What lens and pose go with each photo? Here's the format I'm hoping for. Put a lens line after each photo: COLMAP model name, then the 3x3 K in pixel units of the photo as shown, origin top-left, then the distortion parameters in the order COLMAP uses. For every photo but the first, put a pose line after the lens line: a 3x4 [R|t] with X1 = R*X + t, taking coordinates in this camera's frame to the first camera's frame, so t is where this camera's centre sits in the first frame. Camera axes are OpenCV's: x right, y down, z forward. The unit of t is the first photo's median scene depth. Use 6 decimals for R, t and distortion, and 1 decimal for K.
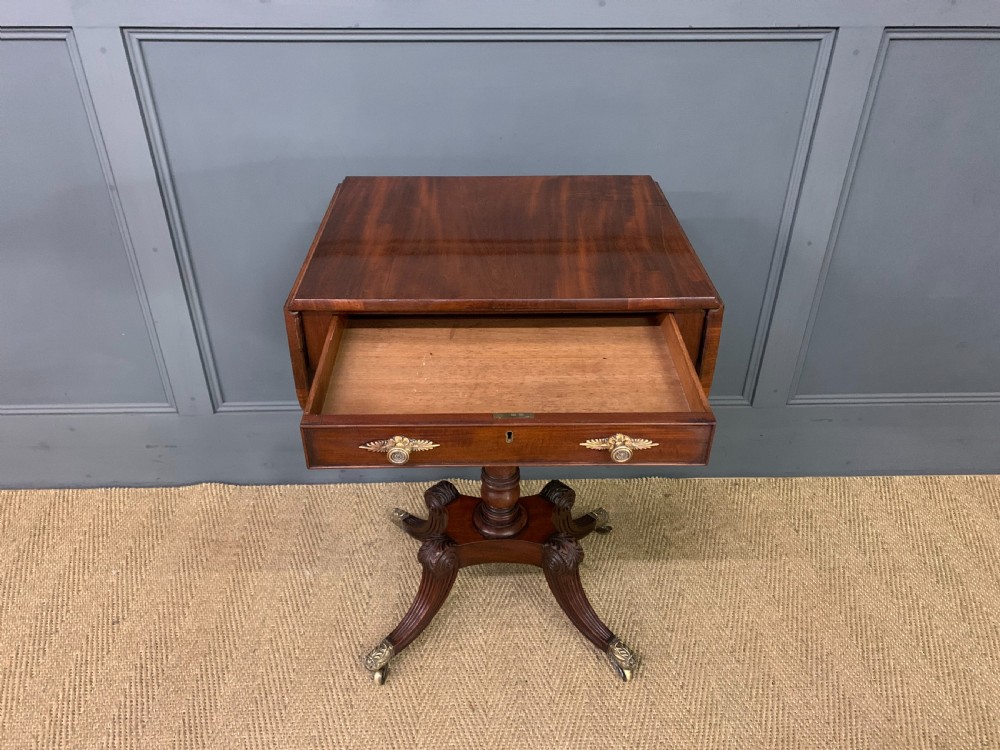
lens RADIAL K [[758.8, 0, 497.1], [0, 758.8, 365.2], [0, 0, 1]] dist [0.003906, 0.006862]
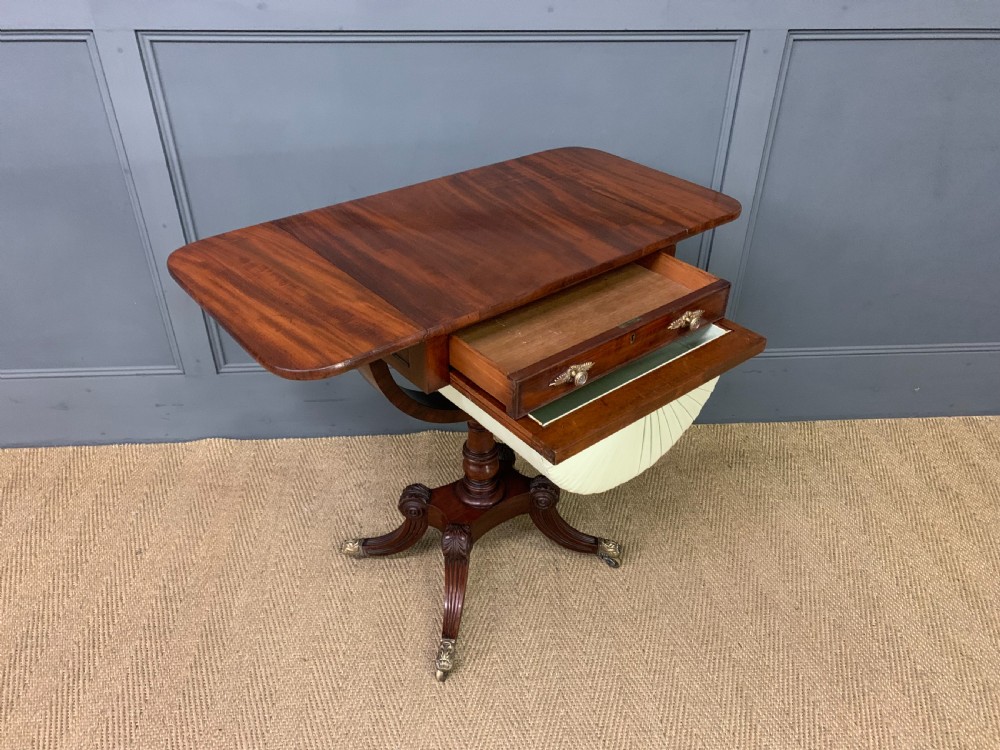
lens RADIAL K [[758.8, 0, 503.9], [0, 758.8, 374.2], [0, 0, 1]] dist [0.003906, 0.006862]
pose [[0.999150, -0.017175, 0.037466, 0.010612], [0.016408, 0.999652, 0.020674, 0.055294], [-0.037808, -0.020042, 0.999084, -0.162559]]
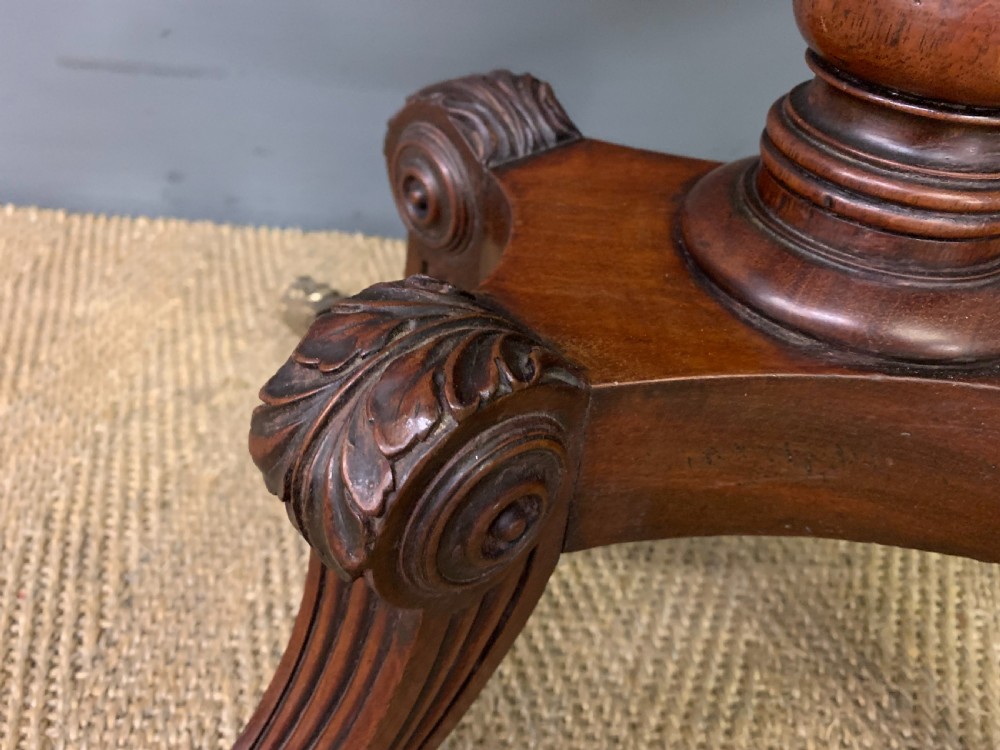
lens RADIAL K [[758.8, 0, 492.6], [0, 758.8, 383.4], [0, 0, 1]] dist [0.003906, 0.006862]
pose [[0.995091, 0.093519, -0.032374, -0.059976], [-0.088403, 0.987036, 0.133959, 0.210455], [0.044482, -0.130439, 0.990458, 0.831544]]
